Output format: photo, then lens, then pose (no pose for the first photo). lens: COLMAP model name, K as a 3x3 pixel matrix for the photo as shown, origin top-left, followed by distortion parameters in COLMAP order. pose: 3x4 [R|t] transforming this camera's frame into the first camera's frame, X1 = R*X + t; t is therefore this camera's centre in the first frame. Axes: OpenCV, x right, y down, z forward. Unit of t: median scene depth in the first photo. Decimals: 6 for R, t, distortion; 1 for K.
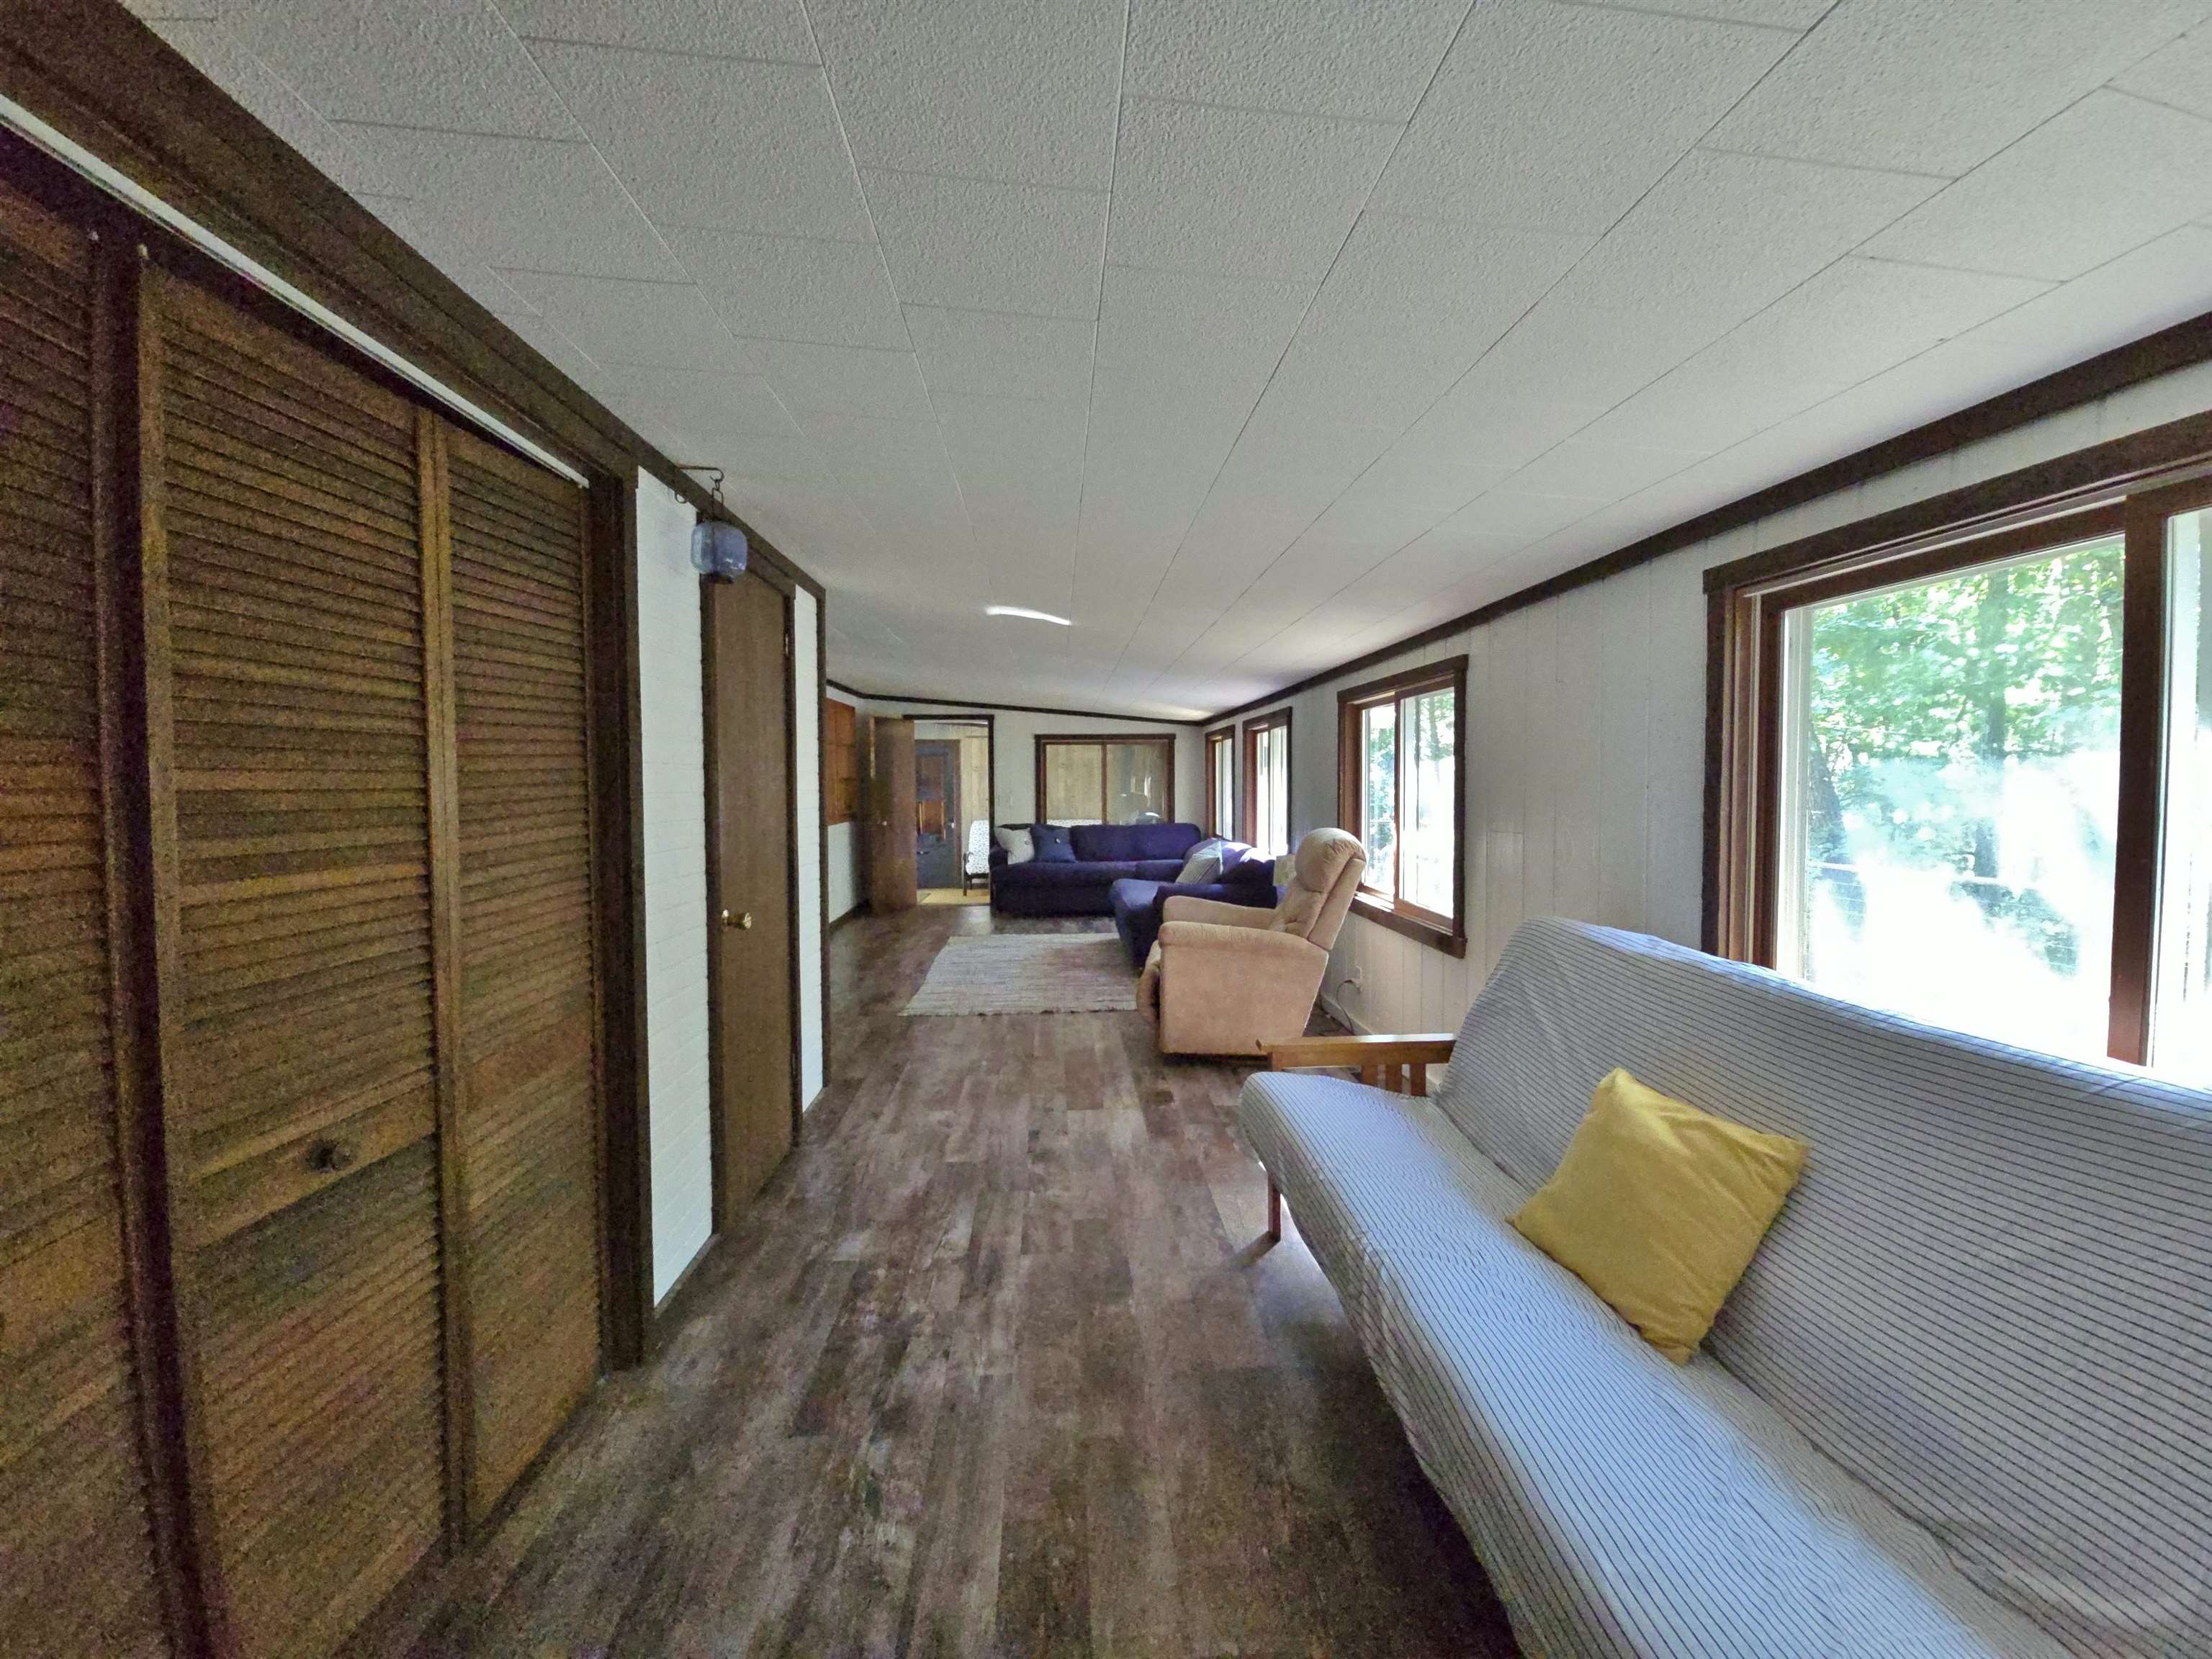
lens RADIAL K [[891.5, 0, 1091.7], [0, 891.5, 824.2], [0, 0, 1]] dist [0.022050, -0.000152]
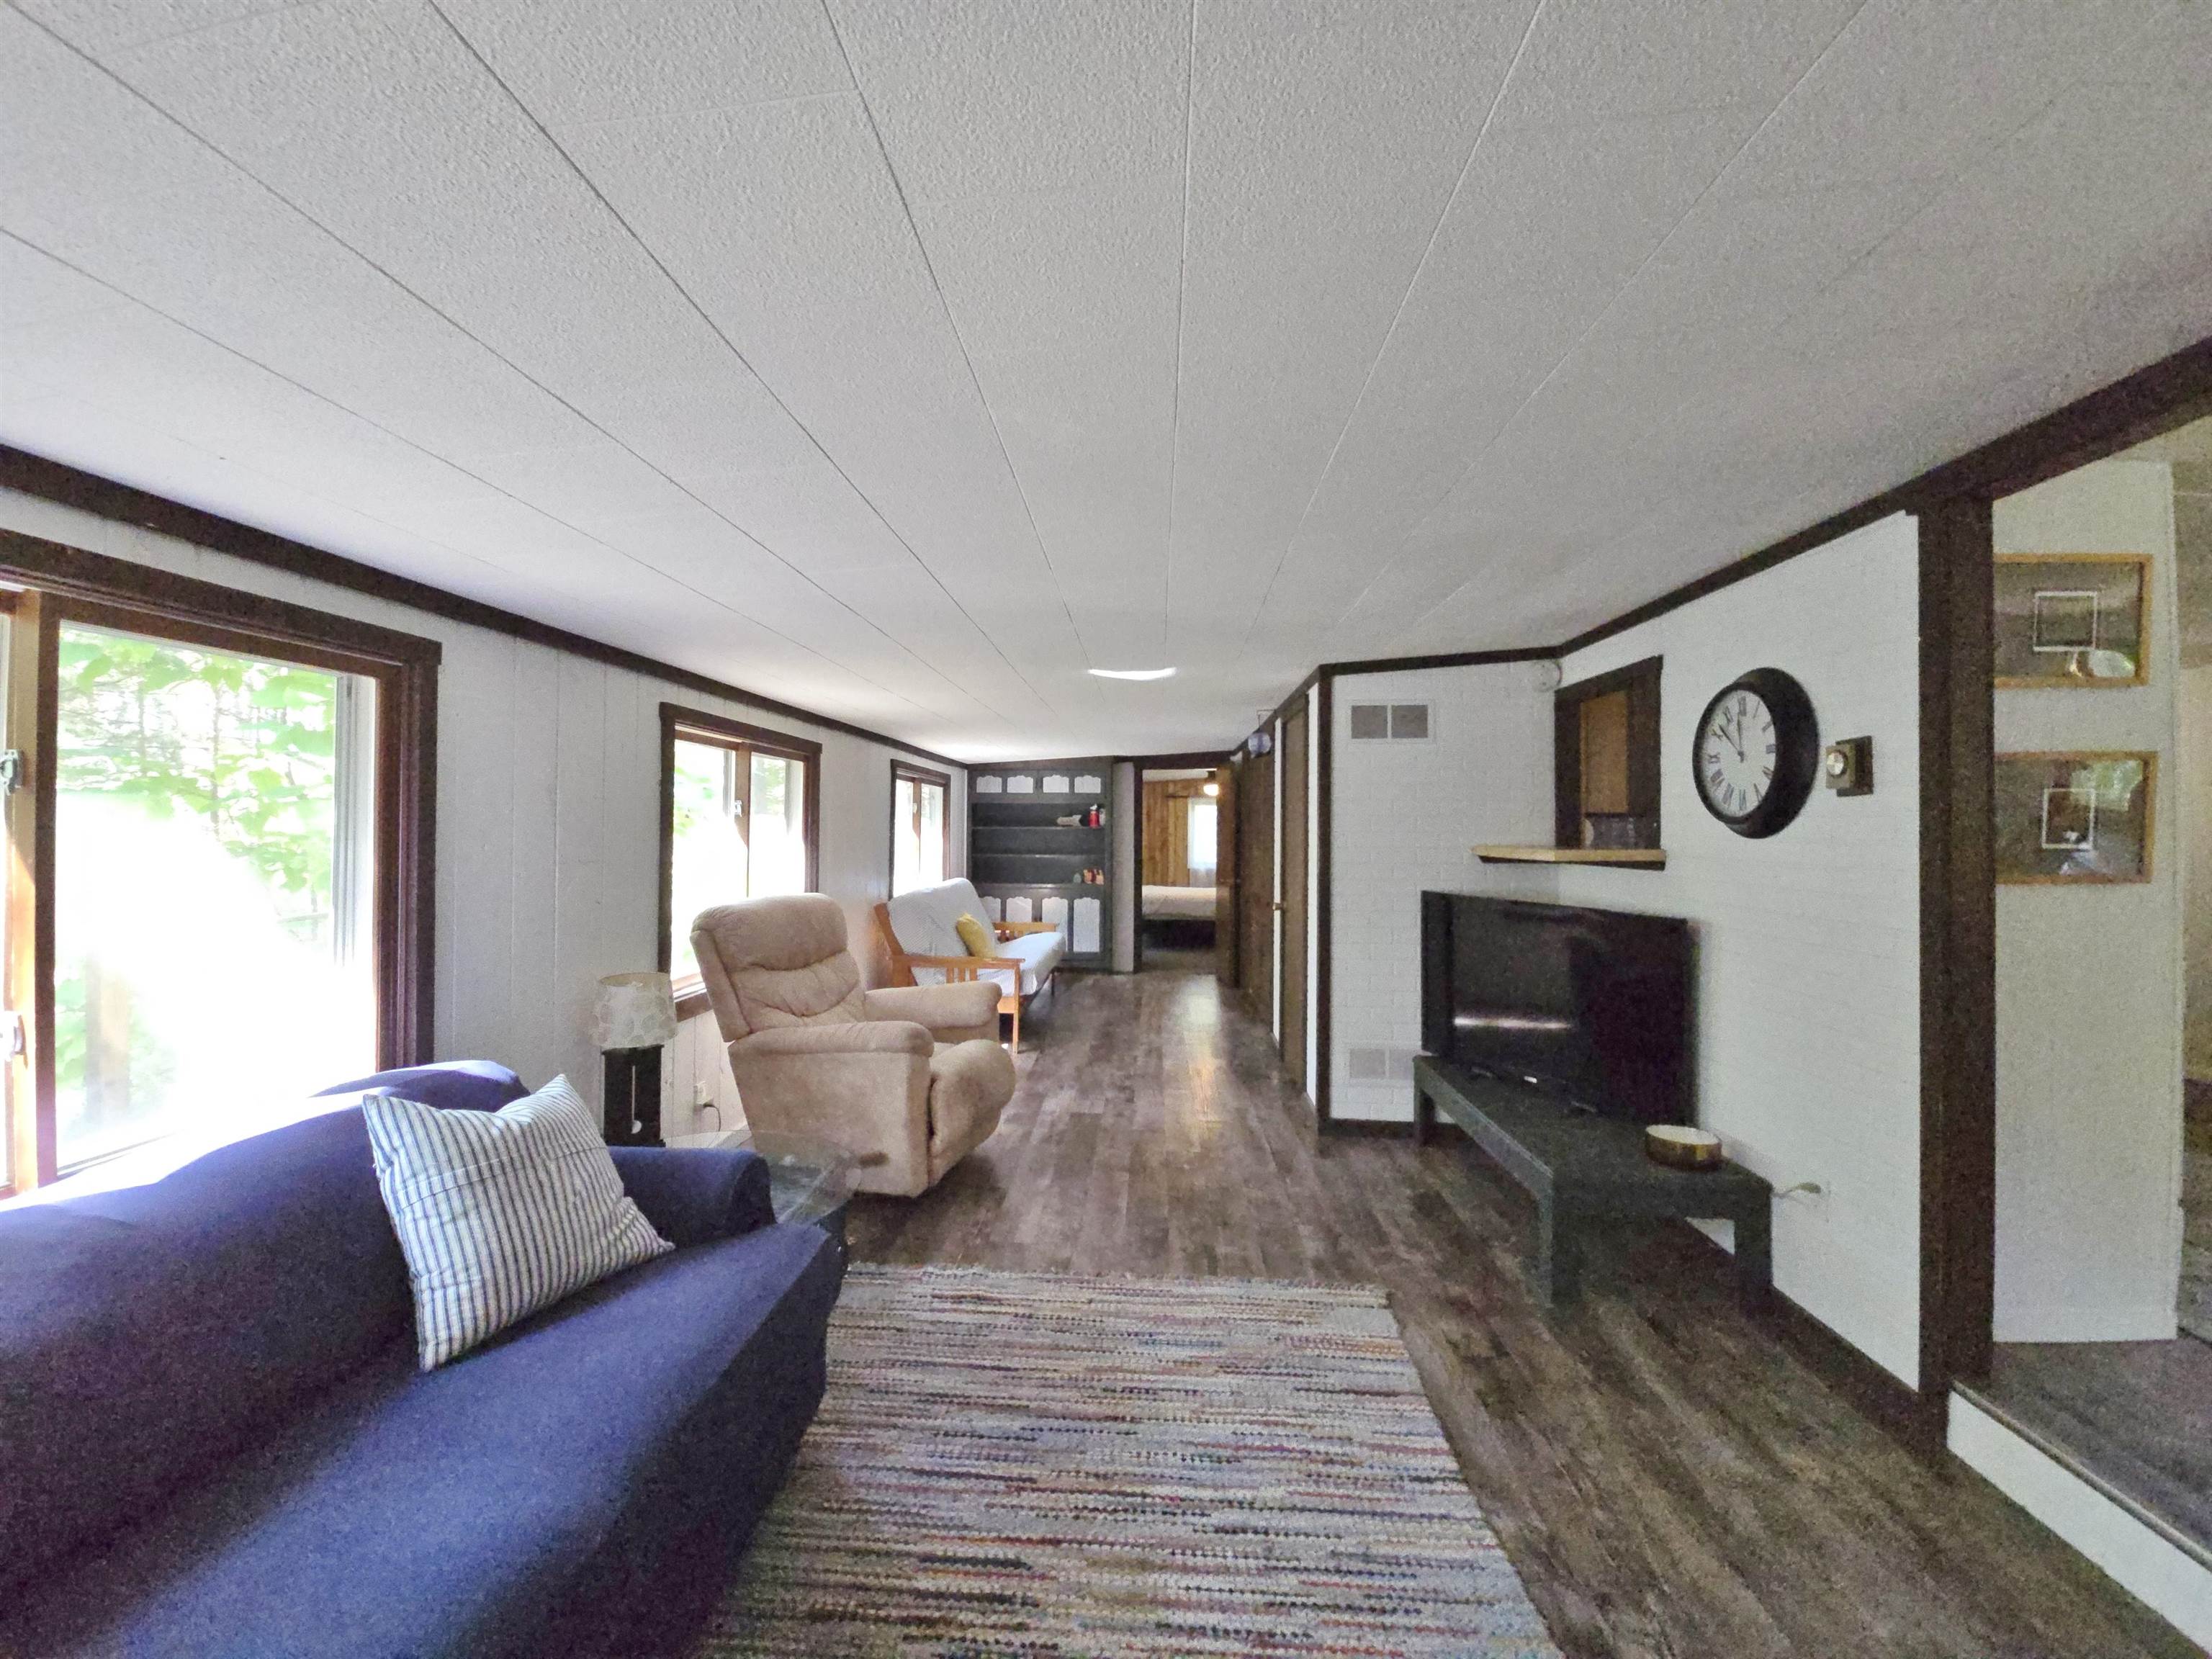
lens RADIAL K [[891.5, 0, 1091.7], [0, 891.5, 824.2], [0, 0, 1]] dist [0.022050, -0.000152]
pose [[-0.992942, 0.015490, 0.117588, -0.152535], [0.018815, 0.999452, 0.027221, -0.098021], [-0.117102, 0.029242, -0.992689, 2.069132]]
